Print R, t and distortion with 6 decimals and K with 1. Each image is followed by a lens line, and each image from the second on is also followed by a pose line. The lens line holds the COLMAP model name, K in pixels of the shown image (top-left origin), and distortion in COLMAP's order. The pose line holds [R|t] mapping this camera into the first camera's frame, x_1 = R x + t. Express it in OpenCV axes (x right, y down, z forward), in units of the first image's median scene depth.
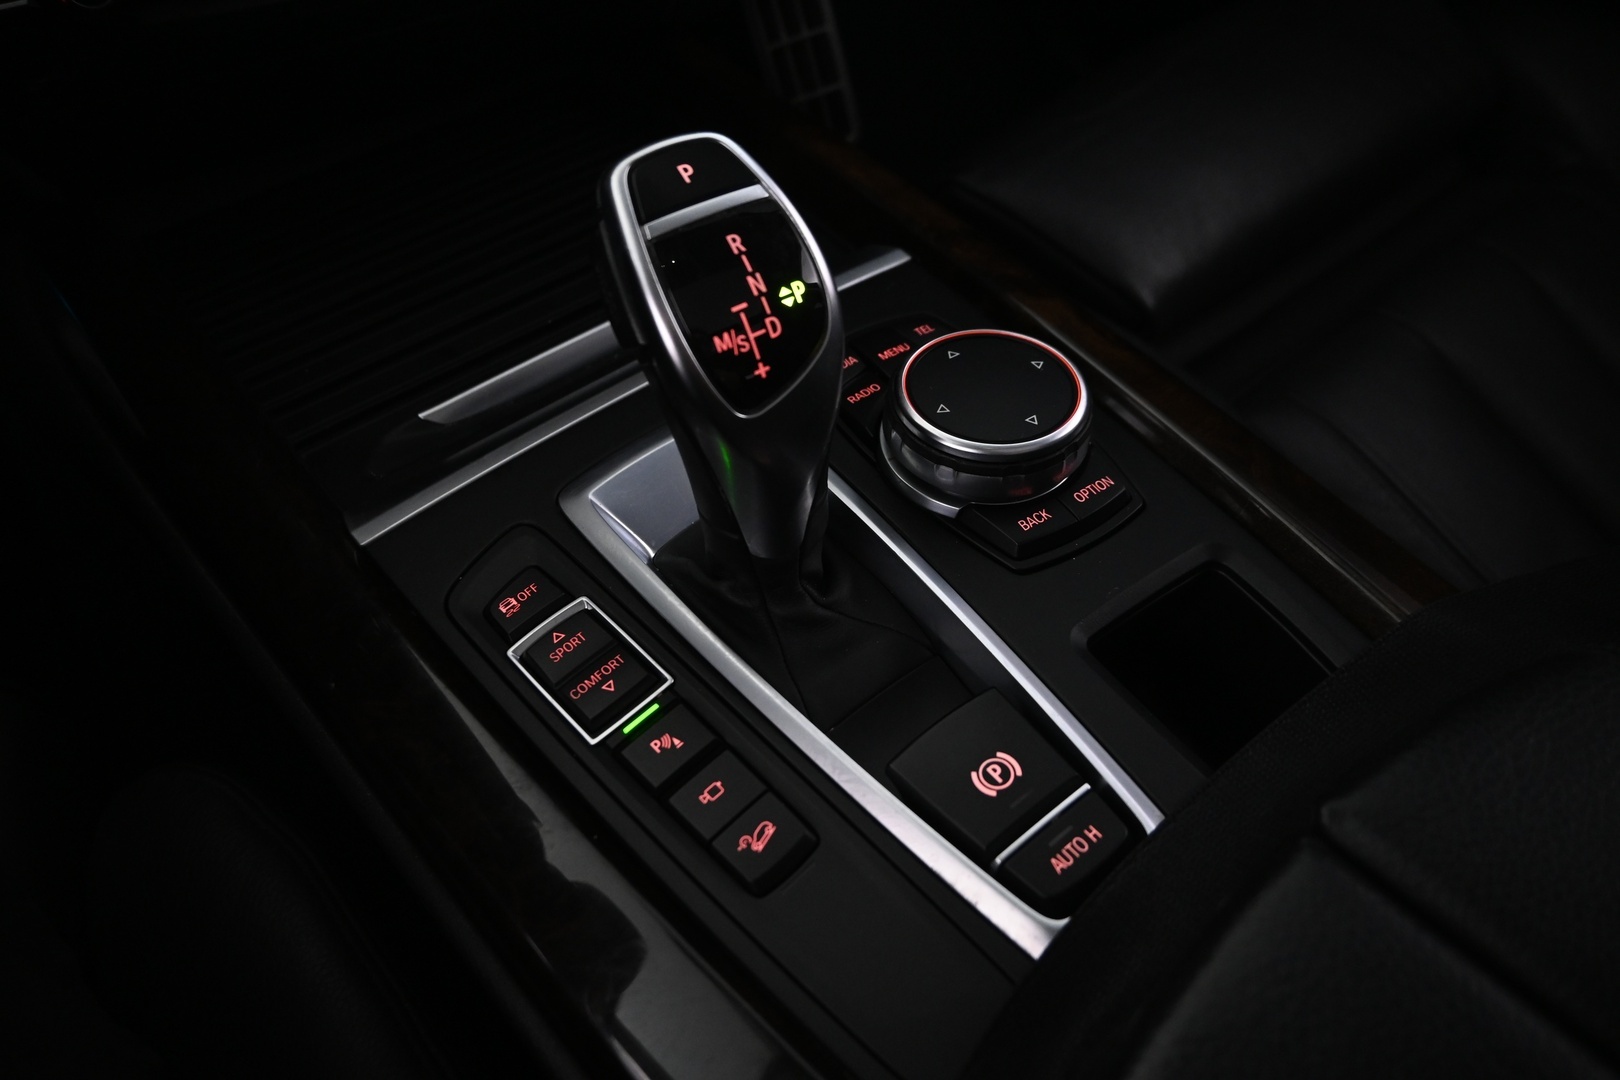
lens RADIAL K [[1091.6, 0, 810.0], [0, 1091.6, 540.0], [0, 0, 1]] dist [0.003371, 0.001289]
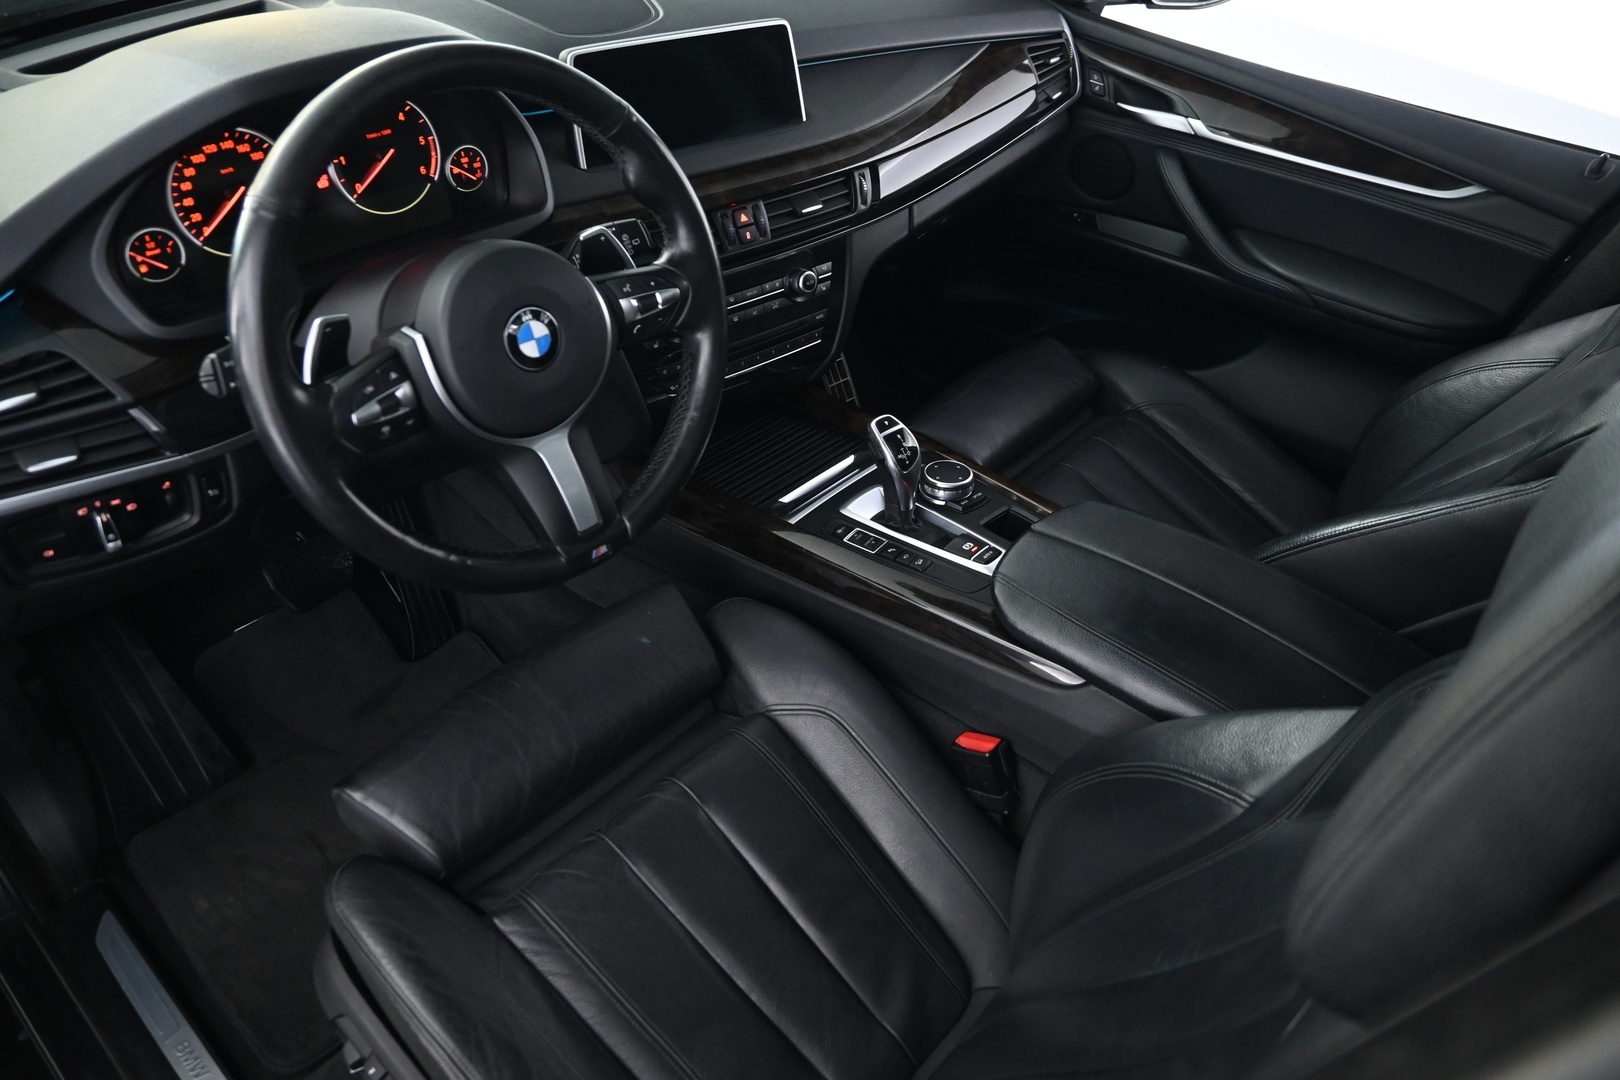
lens RADIAL K [[1091.6, 0, 810.0], [0, 1091.6, 540.0], [0, 0, 1]] dist [0.003371, 0.001289]
pose [[0.983661, -0.065904, 0.167533, -1.039331], [0.104695, 0.966456, -0.234523, 1.003567], [-0.146458, 0.248231, 0.957565, -2.738868]]
